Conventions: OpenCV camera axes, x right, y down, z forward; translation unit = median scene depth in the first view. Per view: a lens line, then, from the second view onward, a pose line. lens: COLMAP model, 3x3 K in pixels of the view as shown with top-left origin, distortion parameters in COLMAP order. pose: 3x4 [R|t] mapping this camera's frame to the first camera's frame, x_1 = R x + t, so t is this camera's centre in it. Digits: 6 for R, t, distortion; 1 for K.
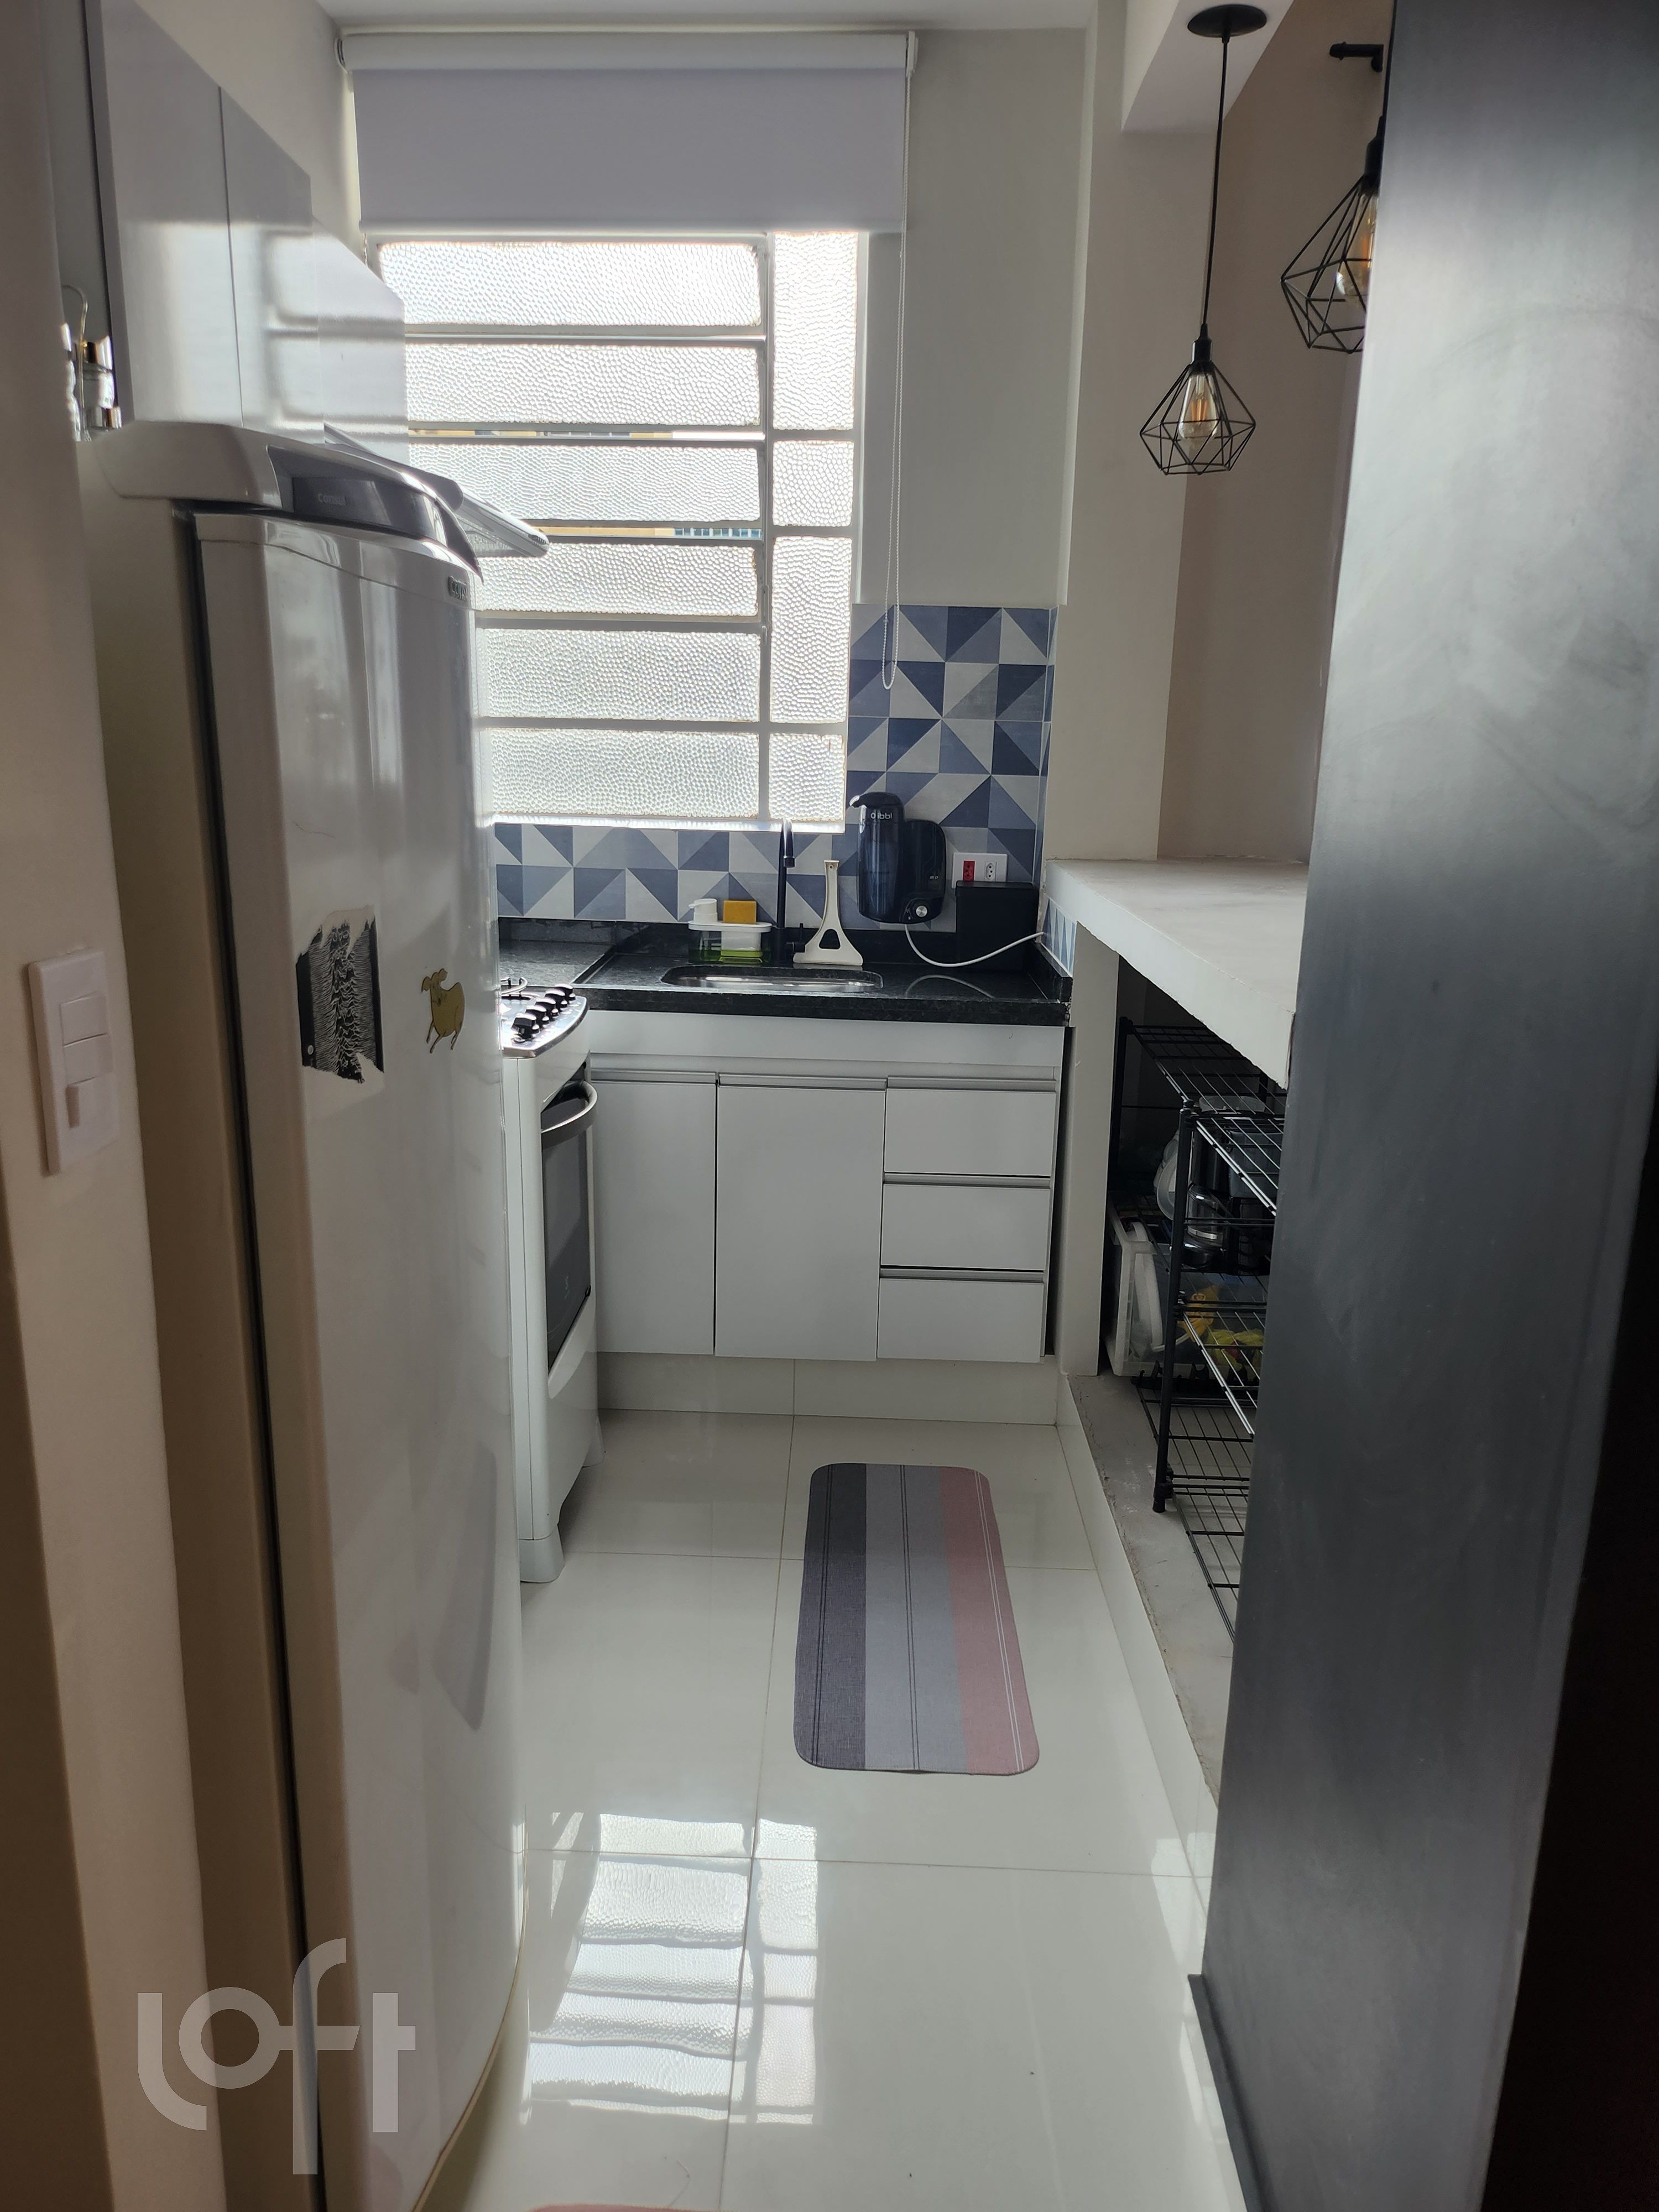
lens RADIAL K [[1562.1, 0, 809.5], [0, 1562.1, 1135.3], [0, 0, 1]] dist [0.051967, -0.045323]
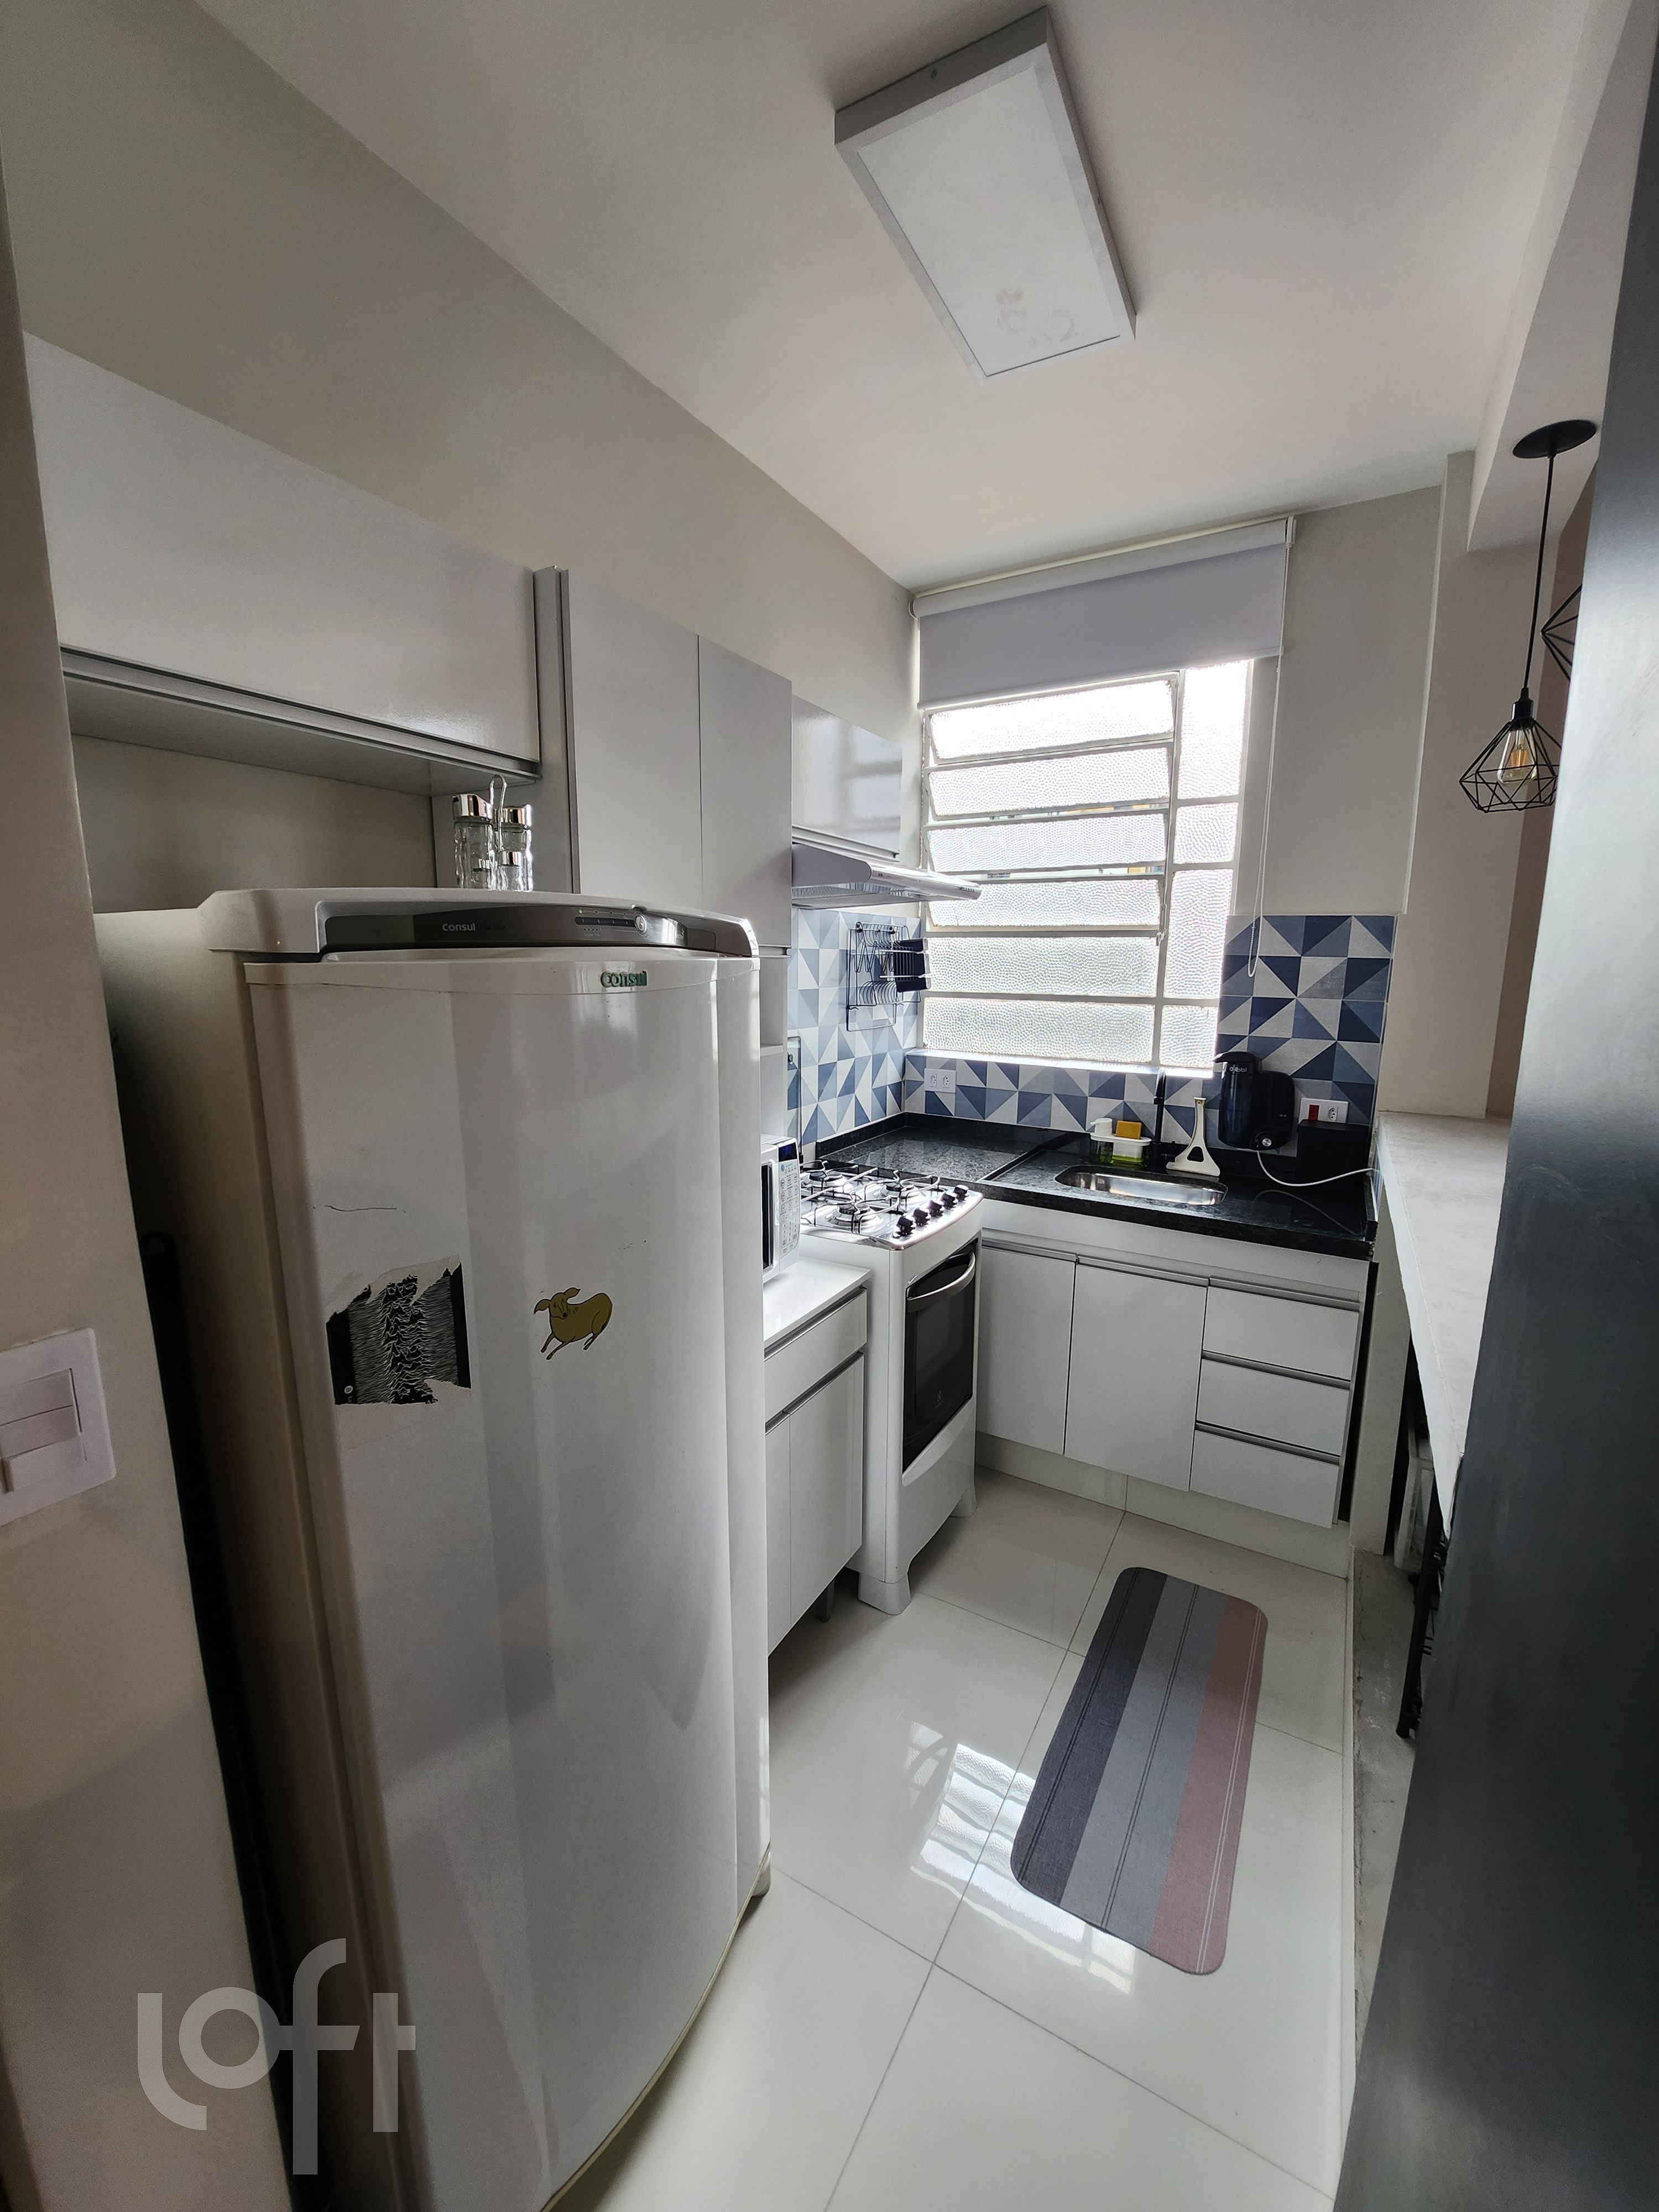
lens RADIAL K [[883.8, 0, 839.8], [0, 883.8, 1113.5], [0, 0, 1]] dist [-0.019493, 0.000769]
pose [[0.882538, 0.071277, -0.464809, 0.097340], [-0.110625, 0.992174, -0.057898, -0.086056], [0.457044, 0.102517, 0.883516, 0.186122]]
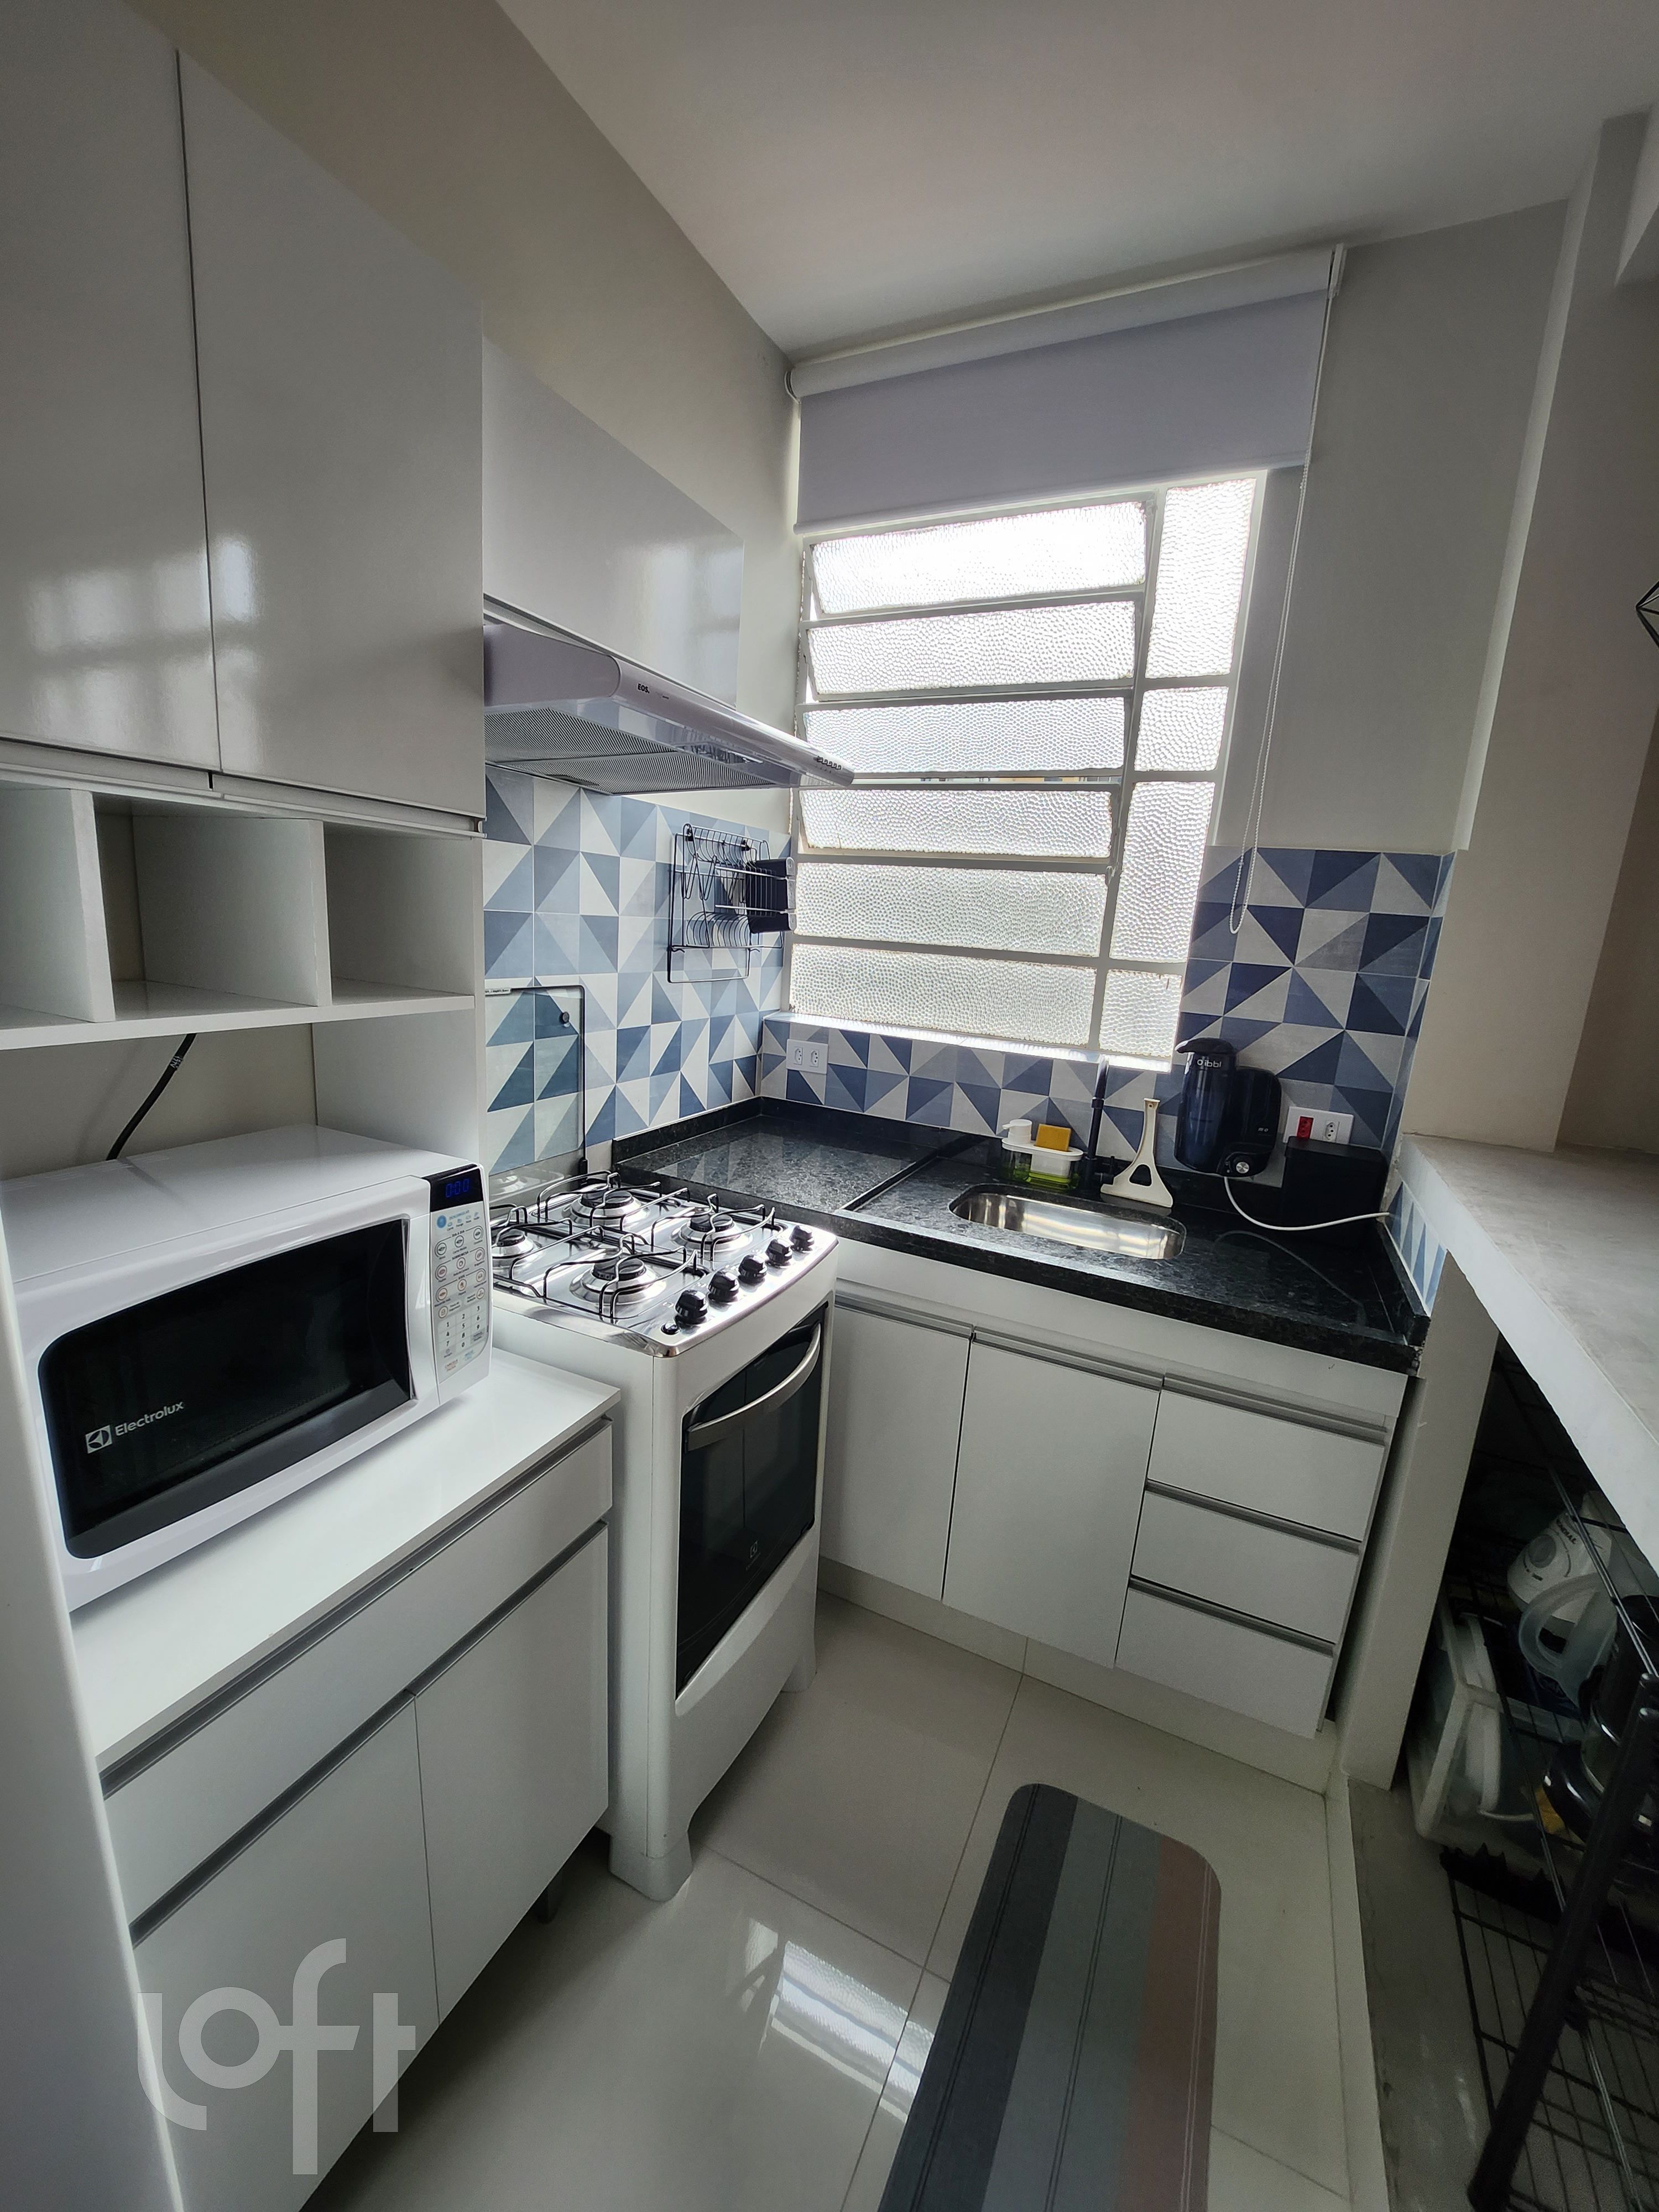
lens RADIAL K [[883.8, 0, 838.8], [0, 883.8, 1113.5], [0, 0, 1]] dist [-0.019493, 0.000769]
pose [[0.917242, 0.126167, -0.377822, 0.045122], [-0.146318, 0.988922, -0.024984, -0.127969], [0.370485, 0.078199, 0.925541, 0.425066]]
